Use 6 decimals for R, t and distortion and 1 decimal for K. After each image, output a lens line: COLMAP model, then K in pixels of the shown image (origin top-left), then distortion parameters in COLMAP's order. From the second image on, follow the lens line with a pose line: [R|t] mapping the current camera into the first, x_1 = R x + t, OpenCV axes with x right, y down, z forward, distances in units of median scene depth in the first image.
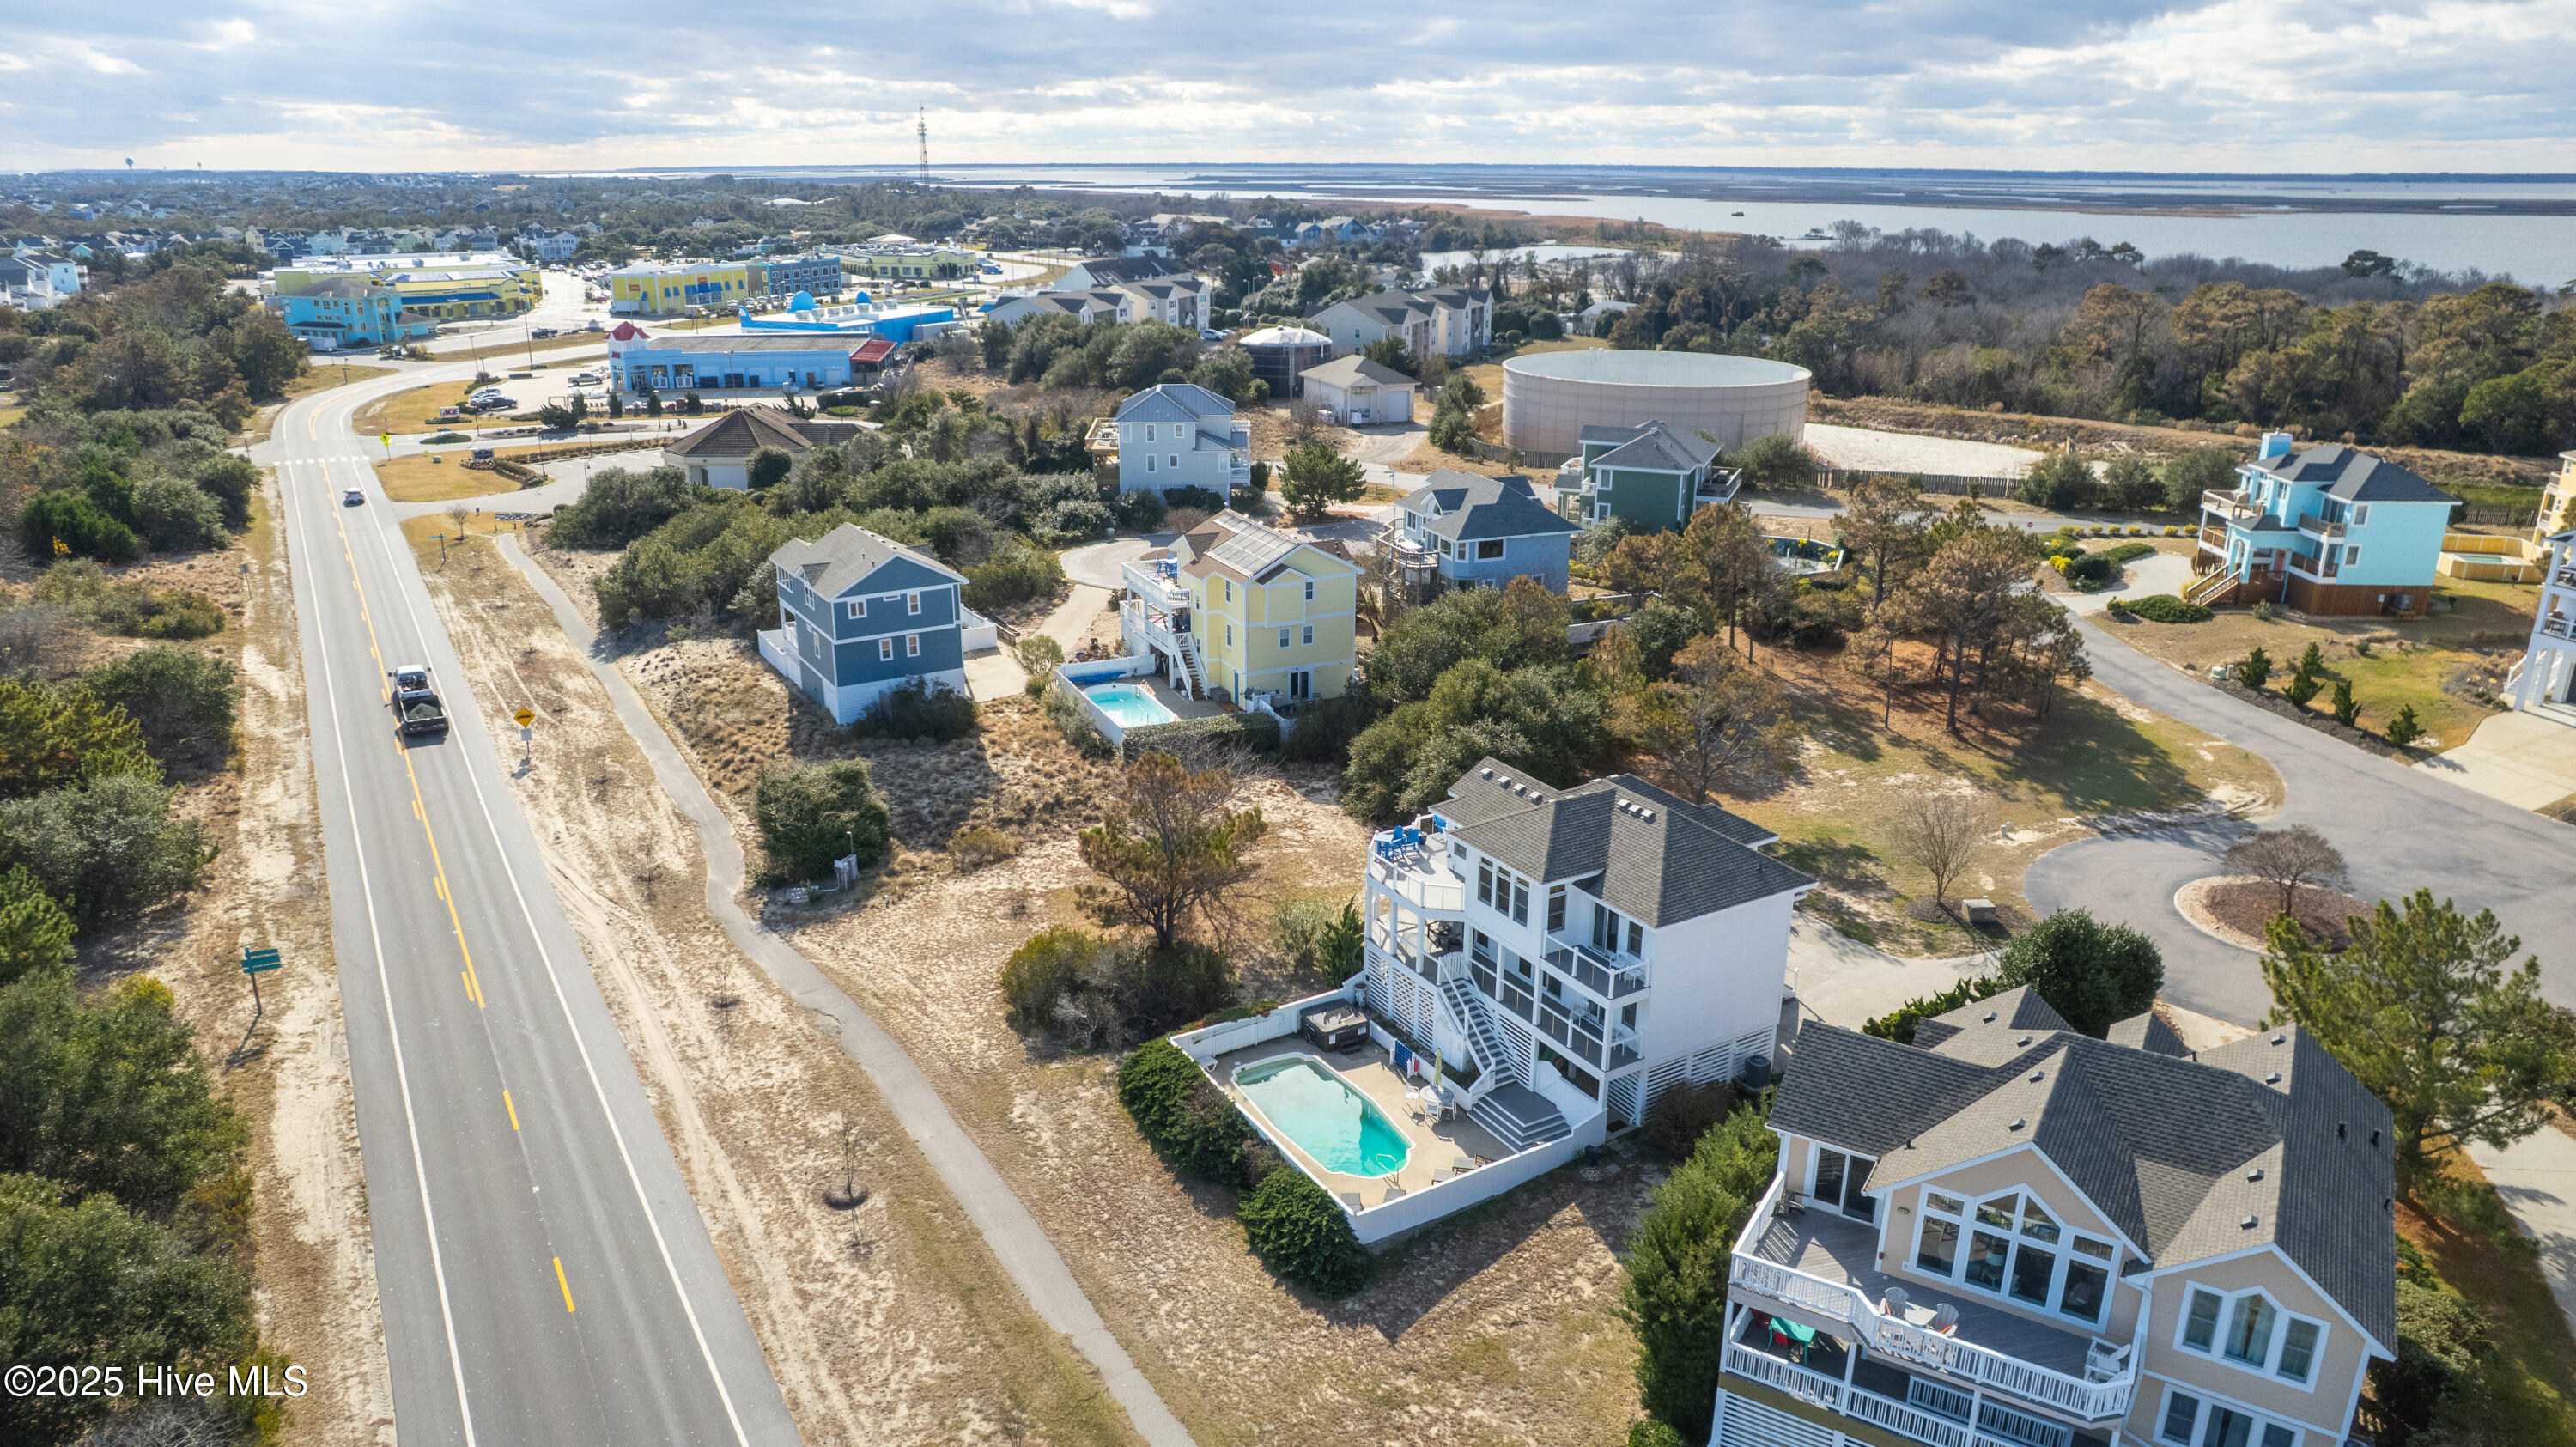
lens RADIAL K [[1689.5, 0, 1283.3], [0, 1689.5, 725.7], [0, 0, 1]] dist [-0.081918, 0.072294]
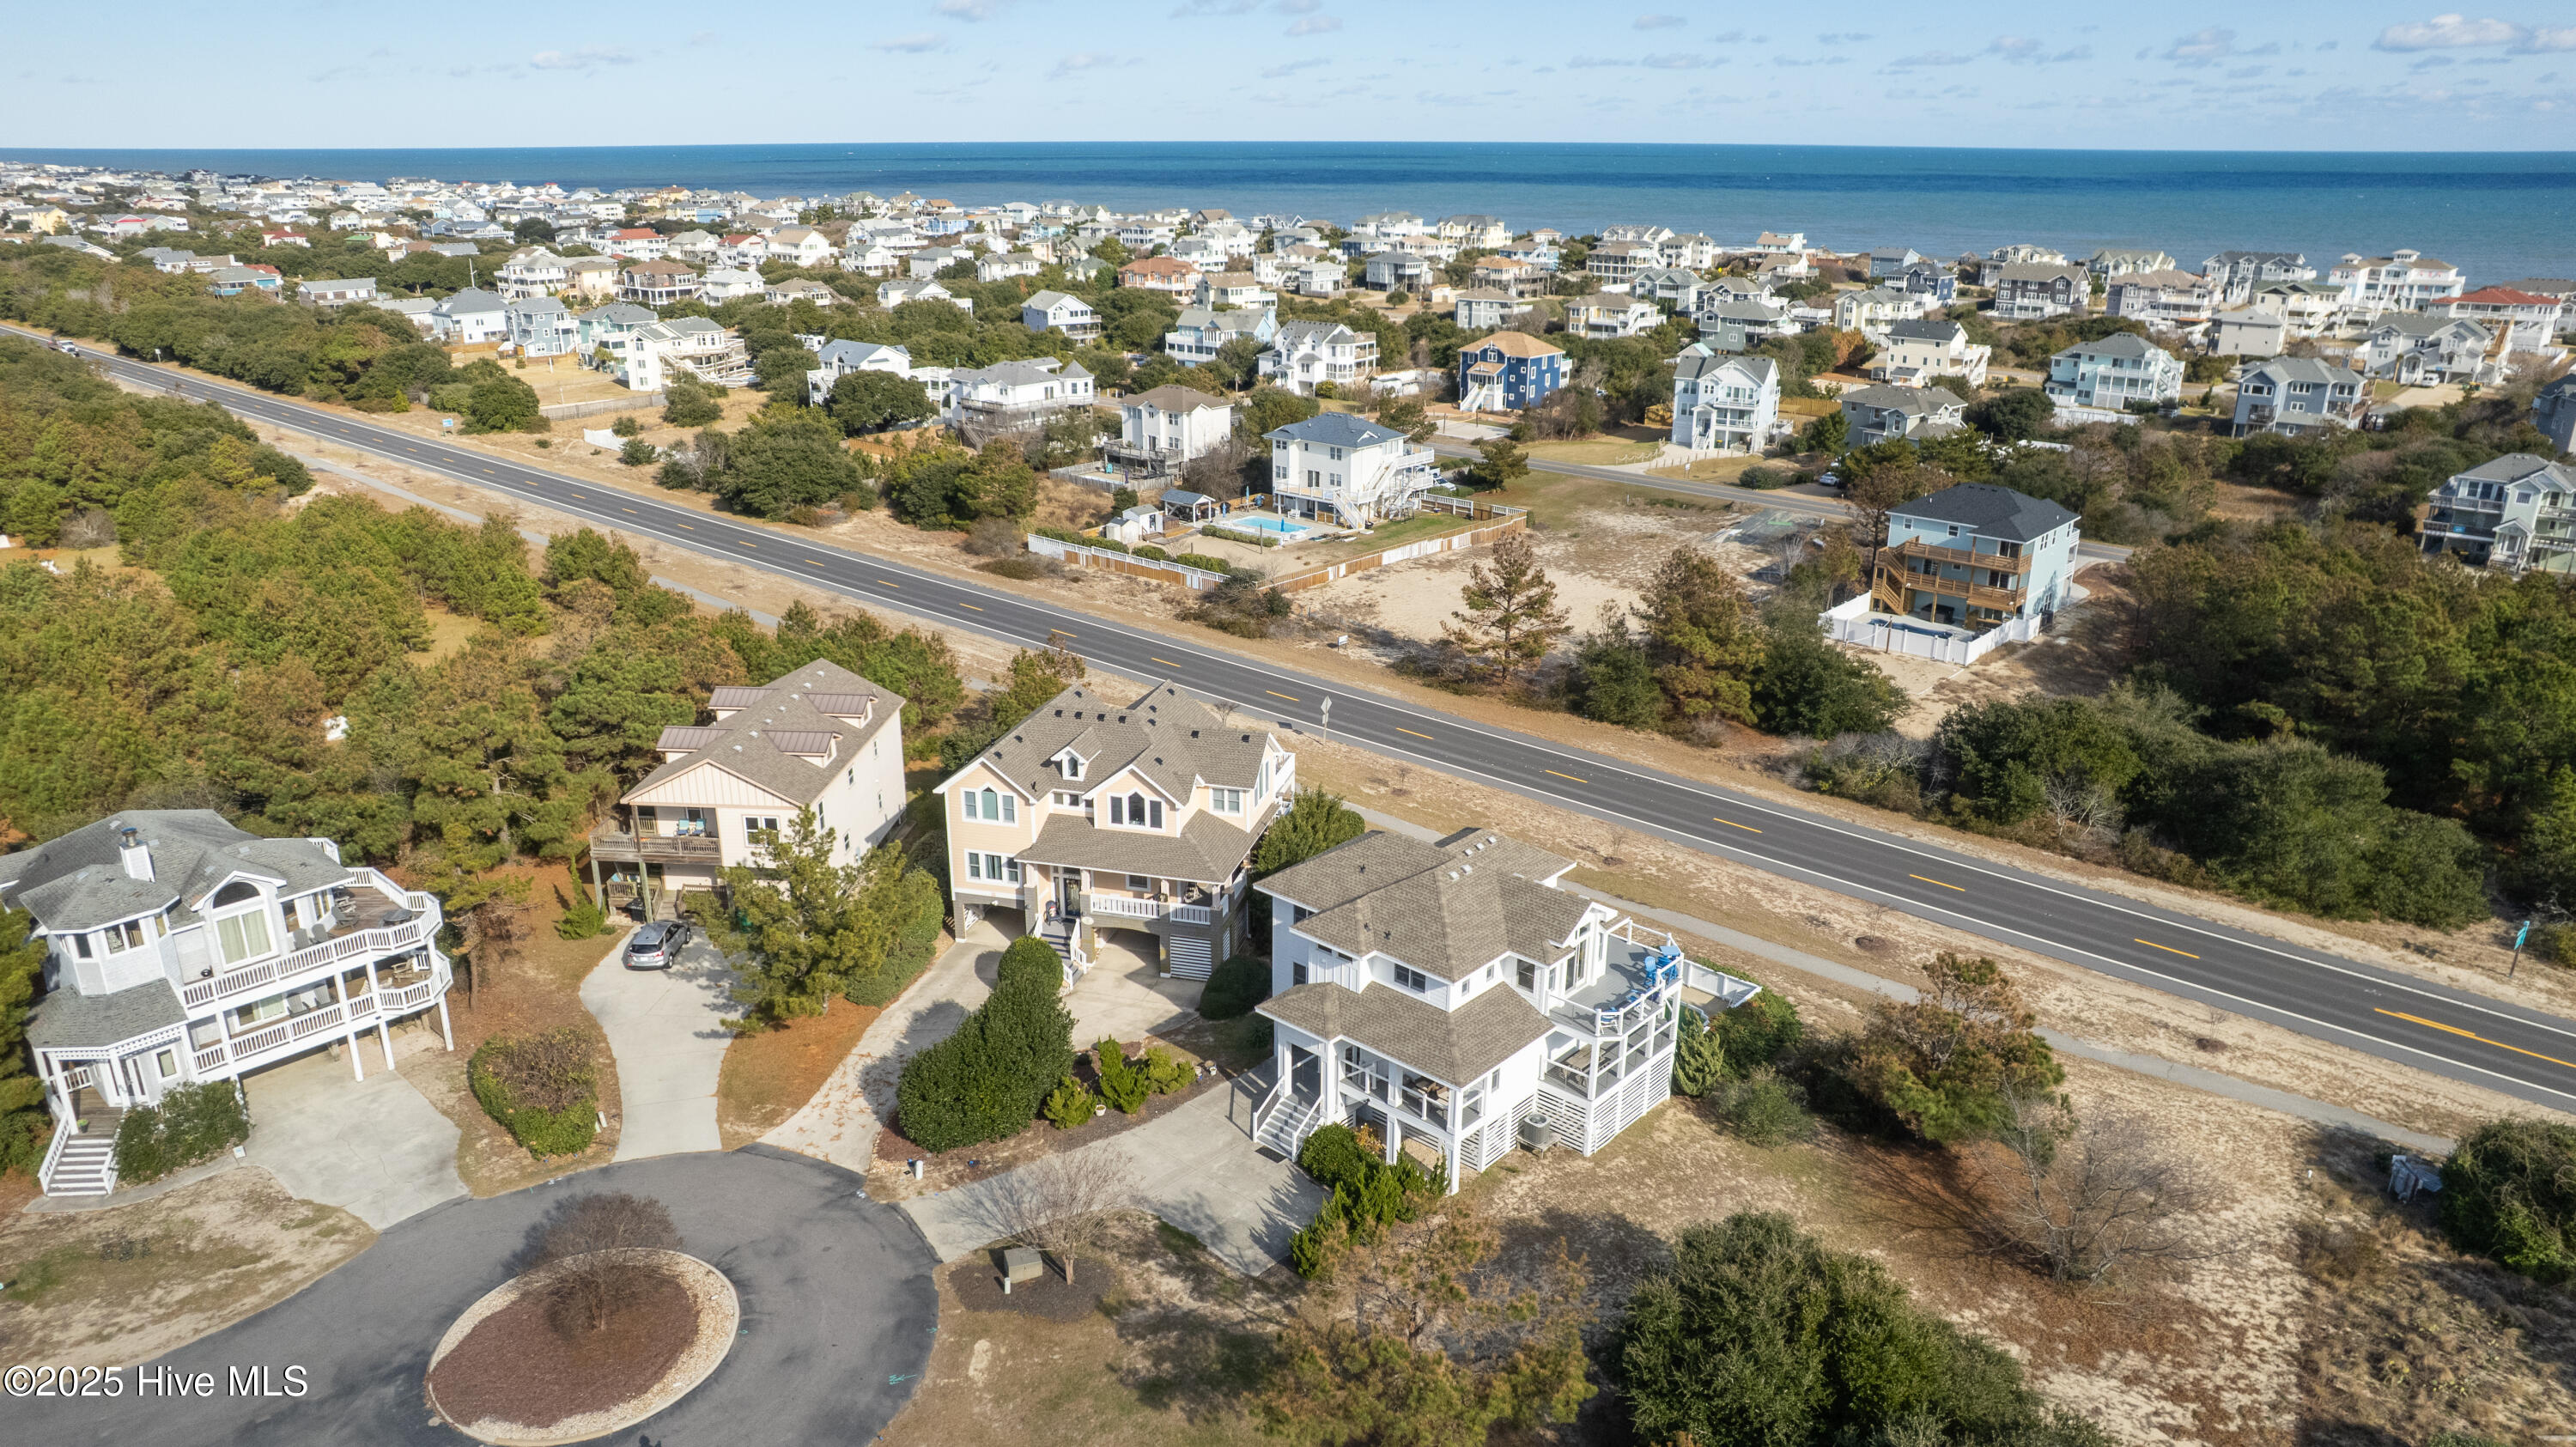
lens RADIAL K [[1689.5, 0, 1283.3], [0, 1689.5, 725.7], [0, 0, 1]] dist [-0.081918, 0.072294]
pose [[-0.956264, 0.093983, -0.276996, 0.318896], [-0.096909, 0.791701, 0.603174, -0.363042], [0.275986, 0.603637, -0.747967, 0.945544]]
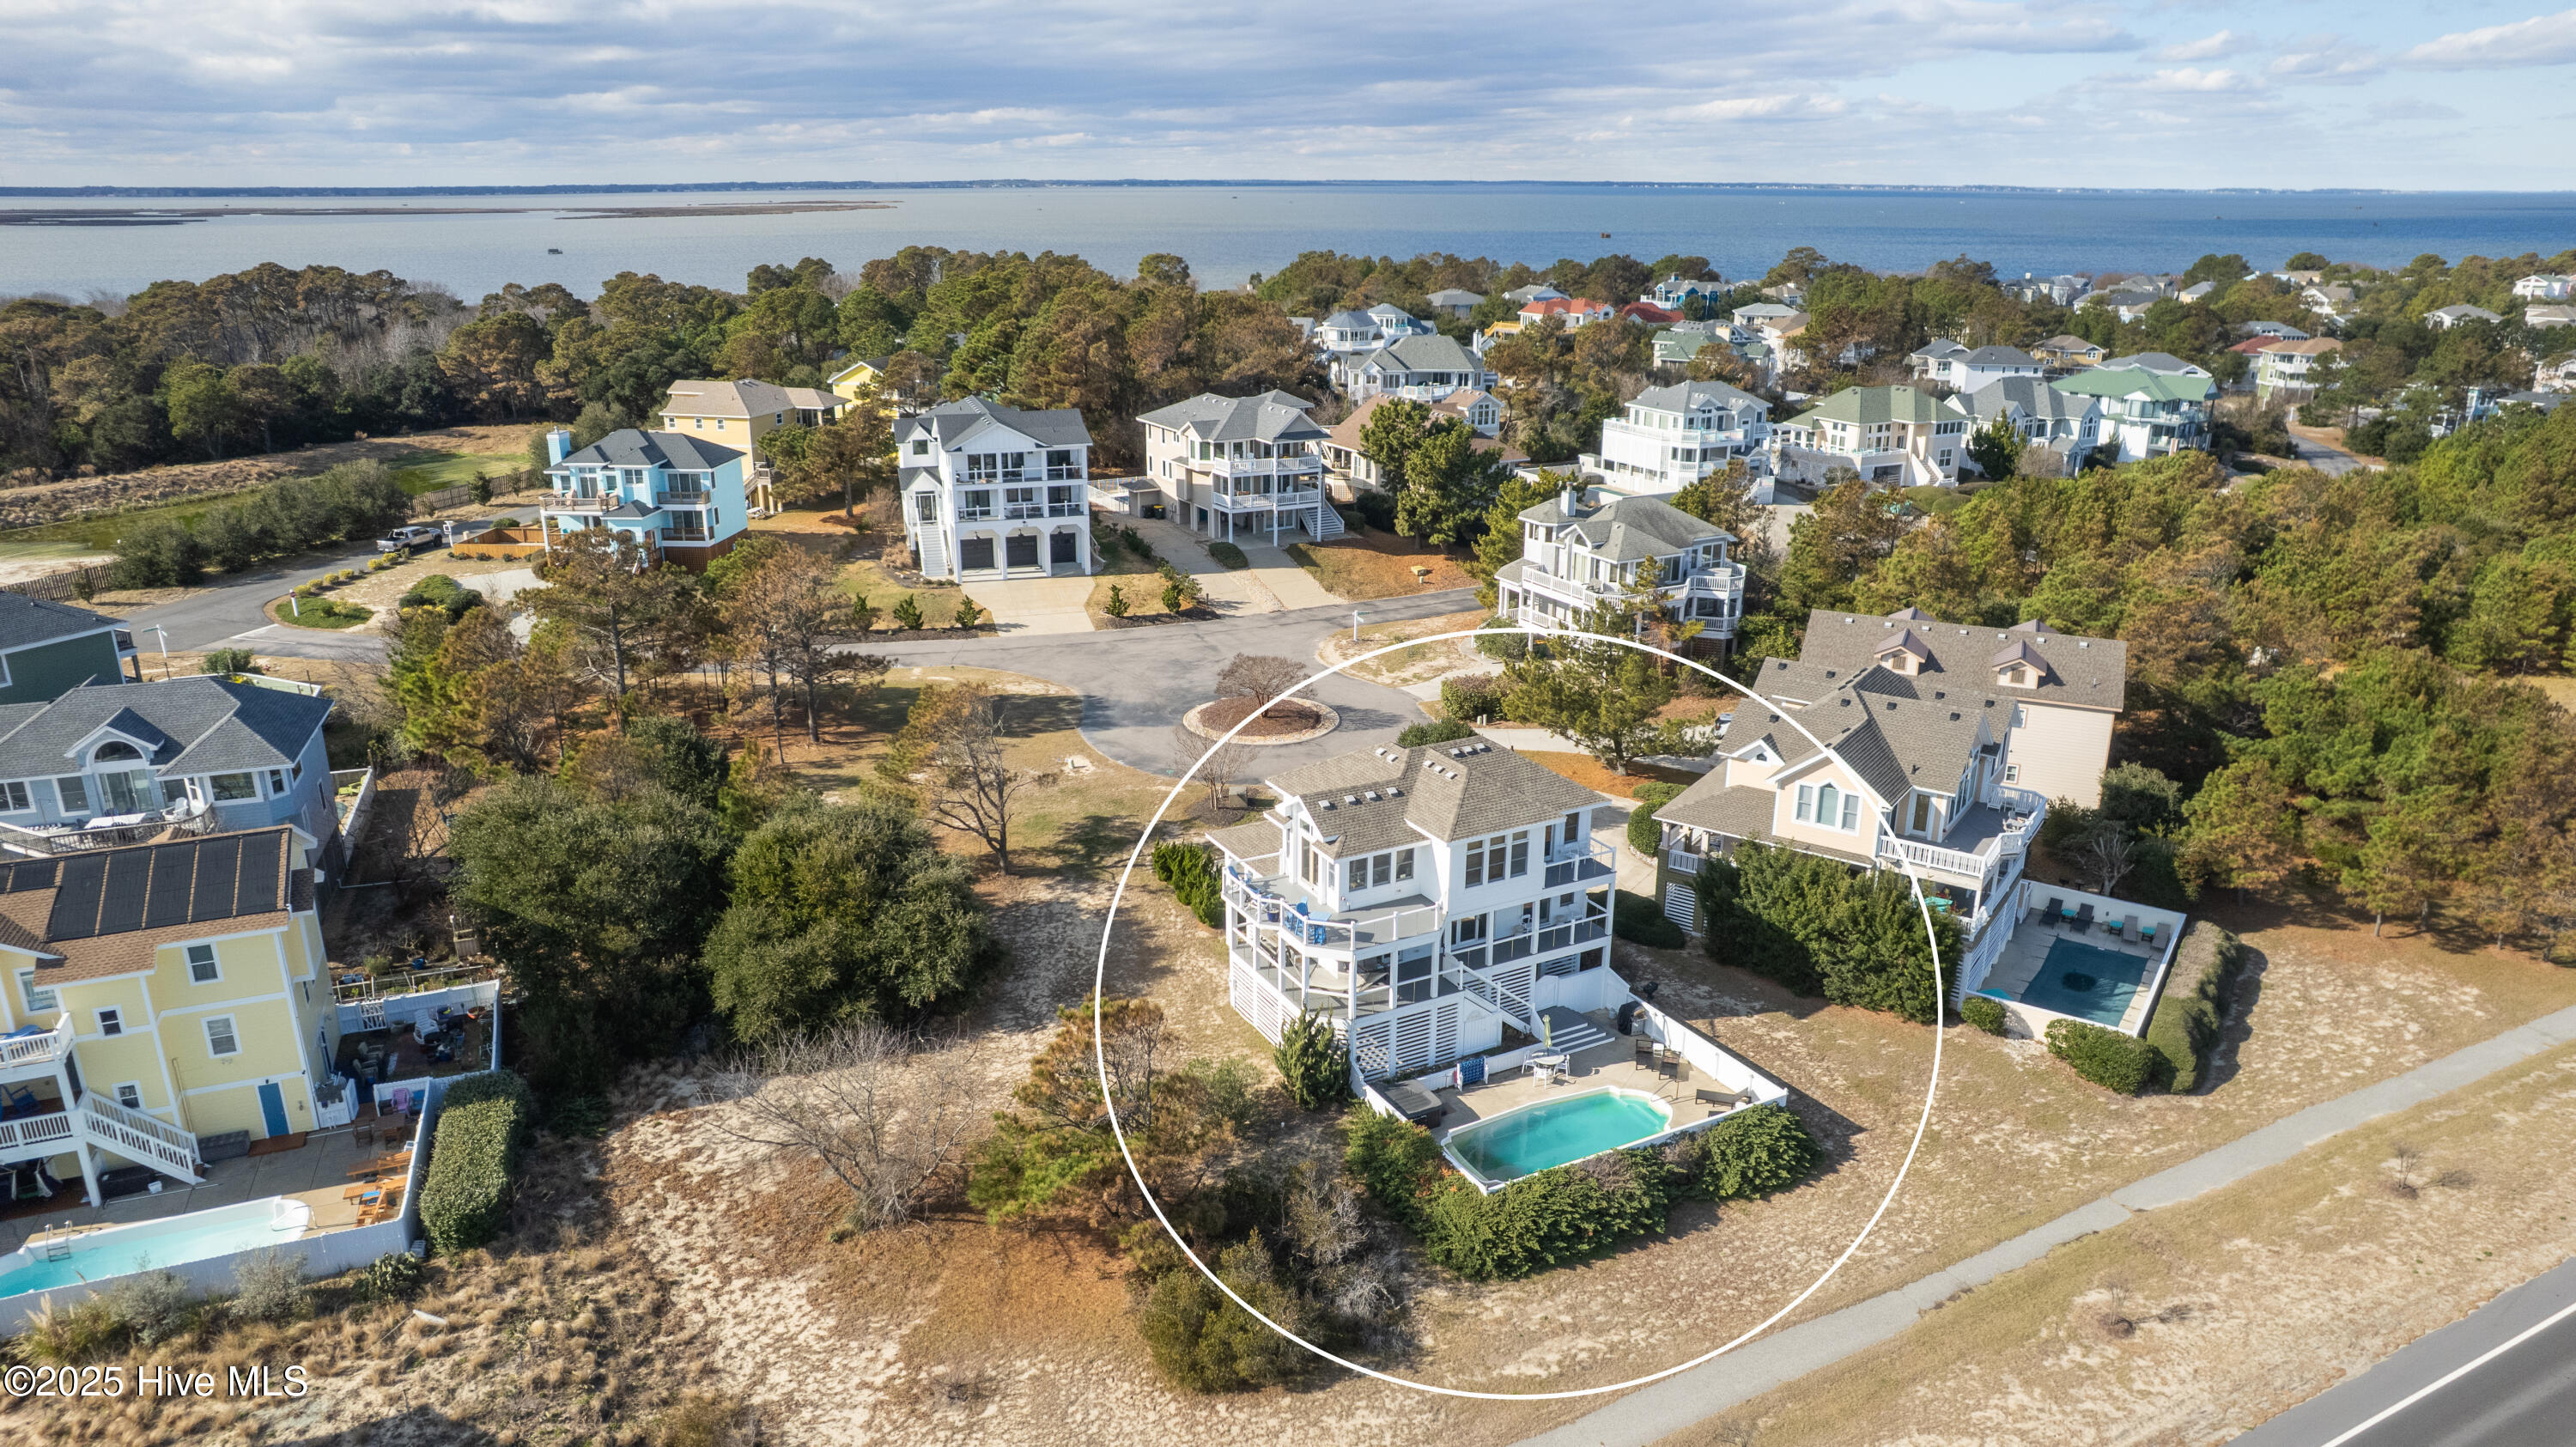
lens RADIAL K [[1683.4, 0, 1284.1], [0, 1683.4, 723.0], [0, 0, 1]] dist [-0.080165, 0.073482]
pose [[0.047135, -0.312328, 0.948804, -0.454212], [0.319946, 0.904538, 0.281862, -0.170952], [-0.946263, 0.290281, 0.142564, 0.508100]]
